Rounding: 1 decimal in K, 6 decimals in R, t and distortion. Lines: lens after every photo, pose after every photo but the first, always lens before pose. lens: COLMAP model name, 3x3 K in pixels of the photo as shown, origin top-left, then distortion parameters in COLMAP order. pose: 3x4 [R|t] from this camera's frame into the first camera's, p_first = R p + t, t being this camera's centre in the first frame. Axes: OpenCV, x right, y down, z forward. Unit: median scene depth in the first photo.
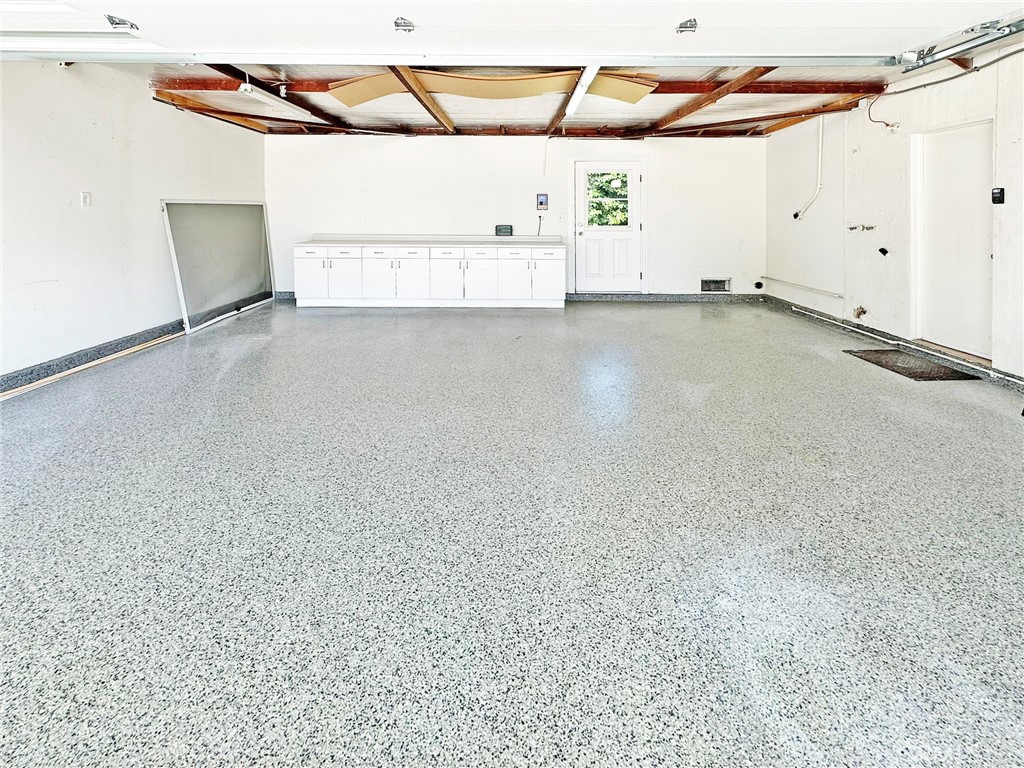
lens RADIAL K [[522.3, 0, 512.0], [0, 522.3, 384.0], [0, 0, 1]] dist [-0.000904, -0.000346]
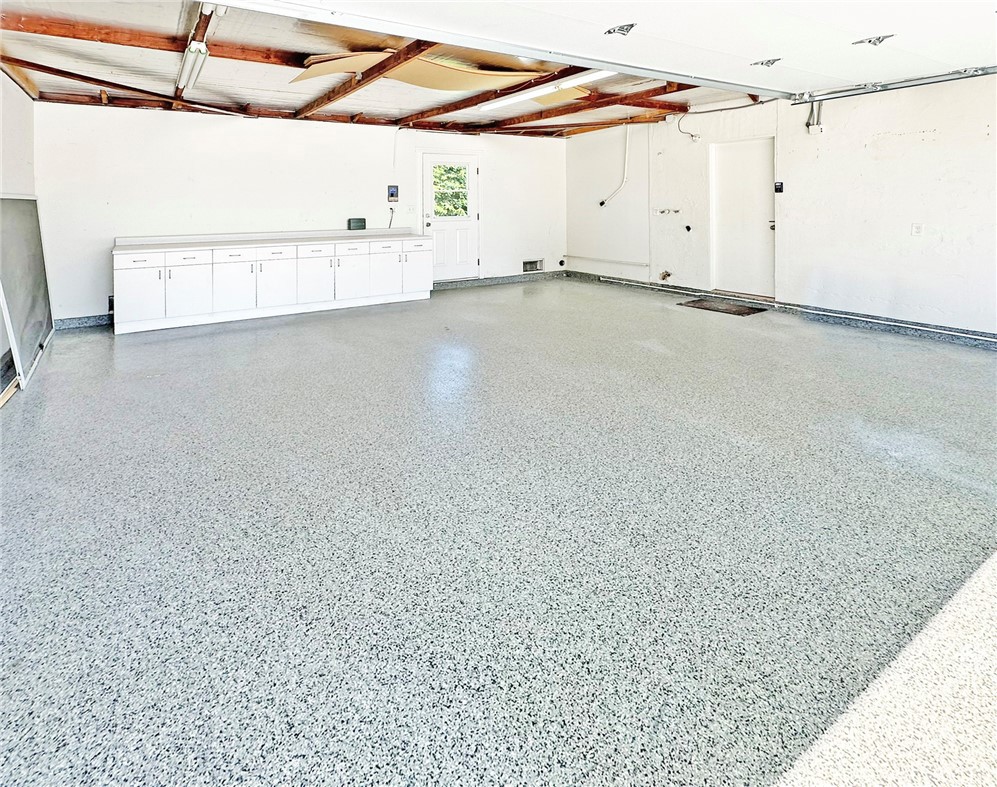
lens RADIAL K [[524.3, 0, 498.2], [0, 524.3, 378.1], [0, 0, 1]] dist [-0.001059, -0.000650]
pose [[0.839037, -0.185139, 0.511606, -0.387453], [0.184005, 0.981473, 0.053404, -0.027895], [-0.512015, 0.049330, 0.857559, 0.080766]]
